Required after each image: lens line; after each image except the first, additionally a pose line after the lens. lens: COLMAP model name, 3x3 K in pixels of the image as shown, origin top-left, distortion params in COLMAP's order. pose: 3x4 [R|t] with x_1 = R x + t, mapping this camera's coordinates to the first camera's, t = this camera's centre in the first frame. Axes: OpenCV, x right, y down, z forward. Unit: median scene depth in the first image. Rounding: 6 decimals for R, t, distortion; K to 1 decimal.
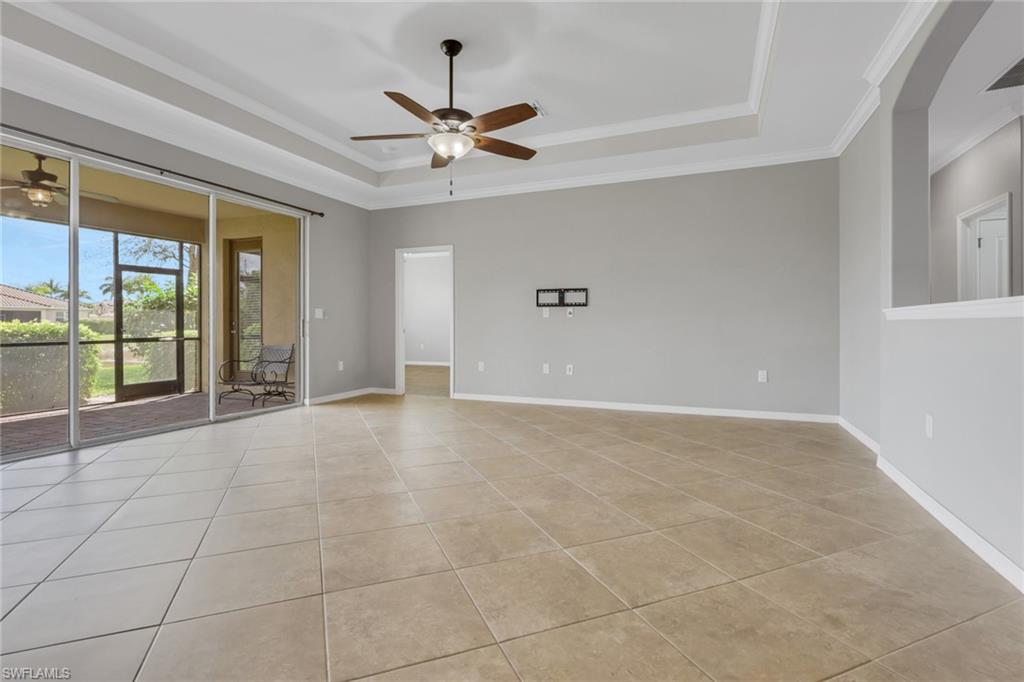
lens RADIAL K [[487.9, 0, 506.9], [0, 487.9, 325.2], [0, 0, 1]] dist [0.002967, 0.000191]
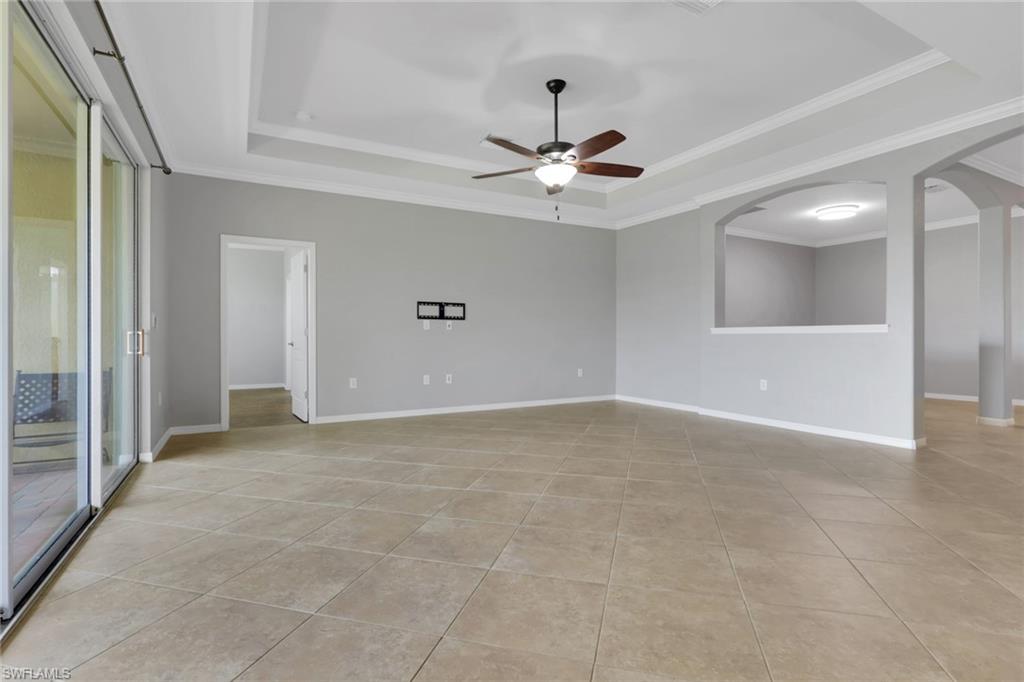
lens RADIAL K [[487.9, 0, 504.0], [0, 487.9, 339.7], [0, 0, 1]] dist [0.002967, 0.000191]
pose [[0.627395, -0.005940, 0.778679, -0.615217], [0.001399, 0.999978, 0.006501, -0.001316], [-0.778700, -0.002989, 0.627389, 0.232544]]
